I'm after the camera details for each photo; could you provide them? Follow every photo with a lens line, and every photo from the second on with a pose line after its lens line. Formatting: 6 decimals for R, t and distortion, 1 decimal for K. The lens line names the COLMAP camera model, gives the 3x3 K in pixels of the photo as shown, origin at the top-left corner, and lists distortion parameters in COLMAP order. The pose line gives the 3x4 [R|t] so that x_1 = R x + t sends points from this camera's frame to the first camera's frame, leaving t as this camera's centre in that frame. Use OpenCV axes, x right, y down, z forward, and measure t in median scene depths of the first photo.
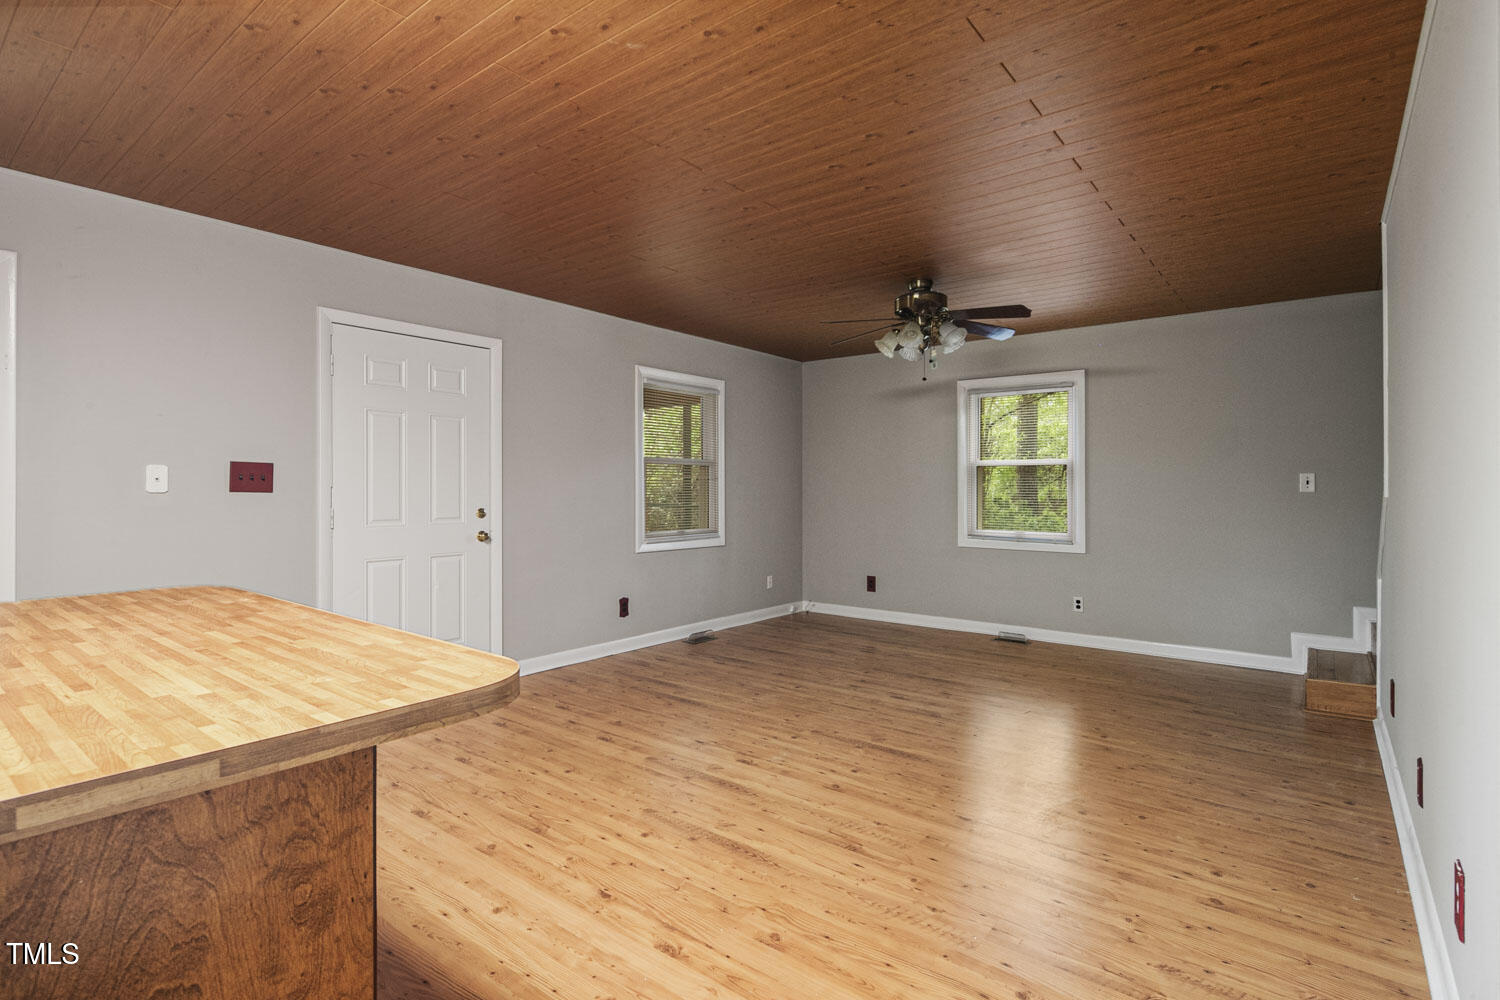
lens RADIAL K [[731.5, 0, 750.0], [0, 731.5, 500.0], [0, 0, 1]] dist [0.001258, -0.000222]
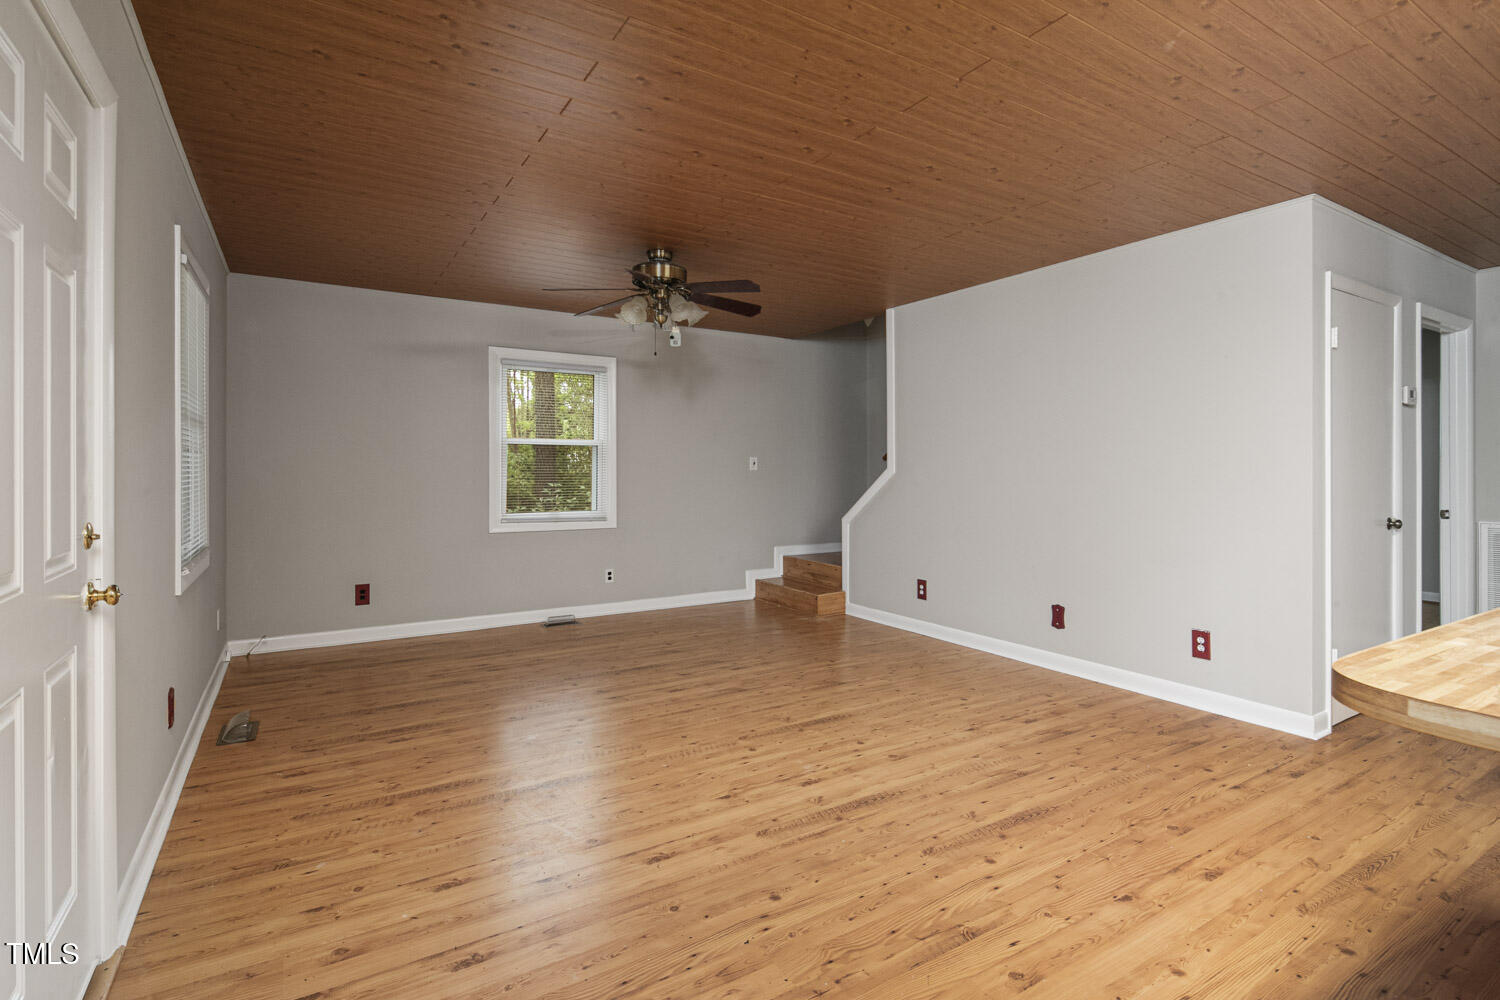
lens RADIAL K [[728.4, 0, 755.5], [0, 728.4, 475.8], [0, 0, 1]] dist [-0.001827, -0.000609]
pose [[0.338173, -0.011994, 0.941008, -0.785681], [0.014999, 0.999860, 0.007354, -0.014424], [-0.940965, 0.011627, 0.338305, 0.712467]]
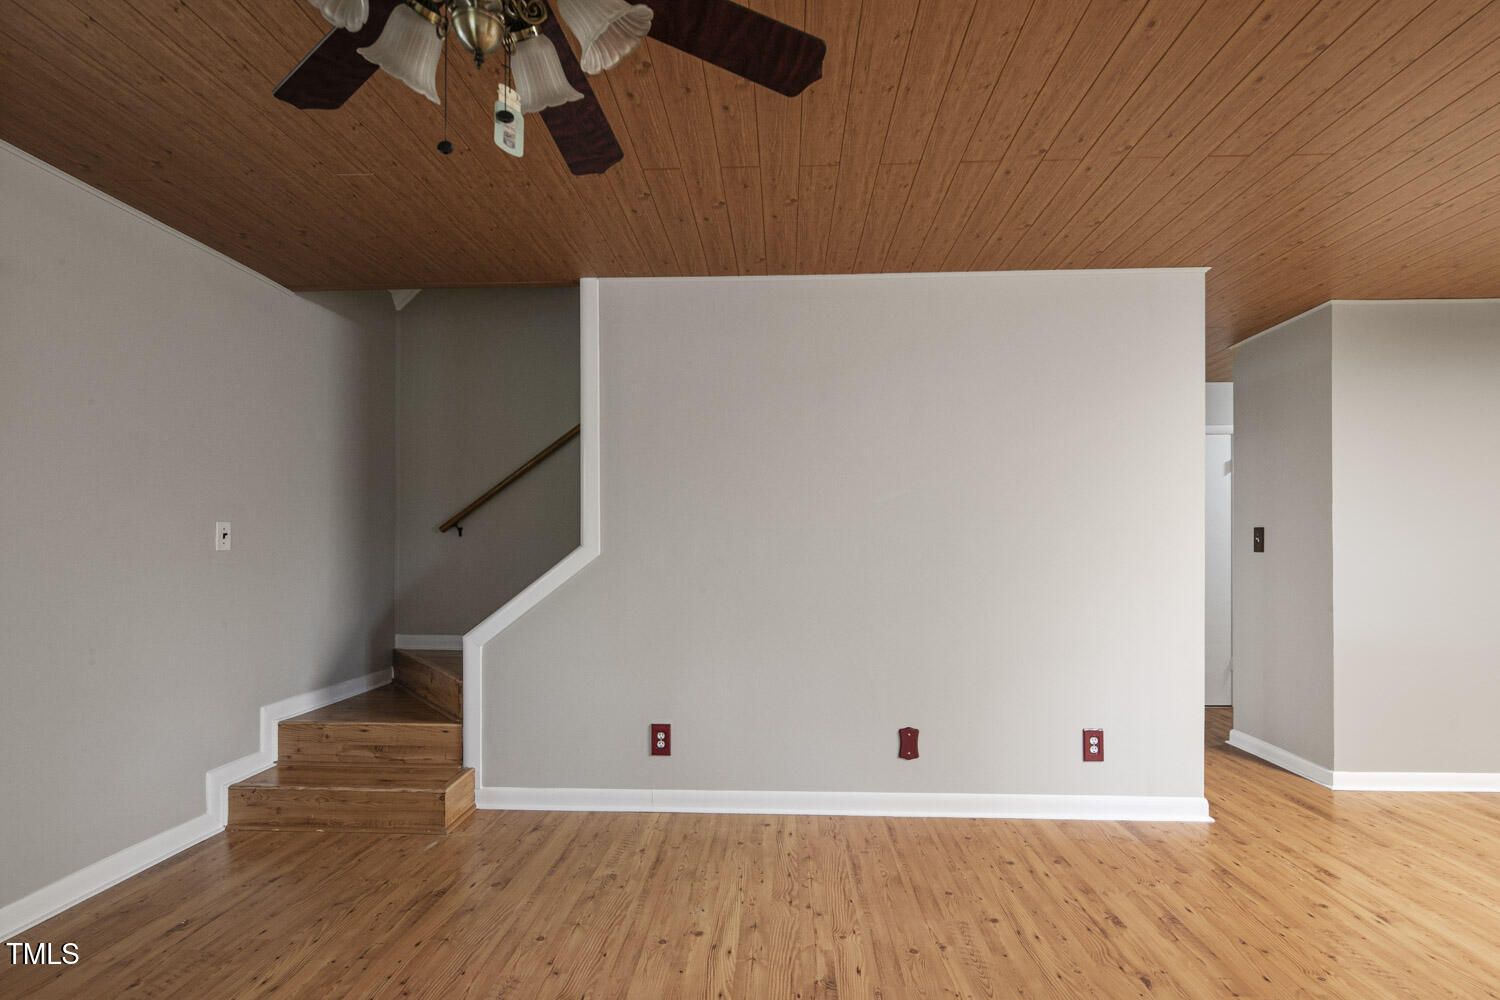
lens RADIAL K [[725.8, 0, 752.4], [0, 725.8, 549.1], [0, 0, 1]] dist [0.000198, -0.000157]
pose [[-0.583197, -0.006408, 0.812306, -0.060436], [0.011255, 0.999809, 0.015968, -0.023517], [-0.812253, 0.018455, -0.583013, 1.368259]]
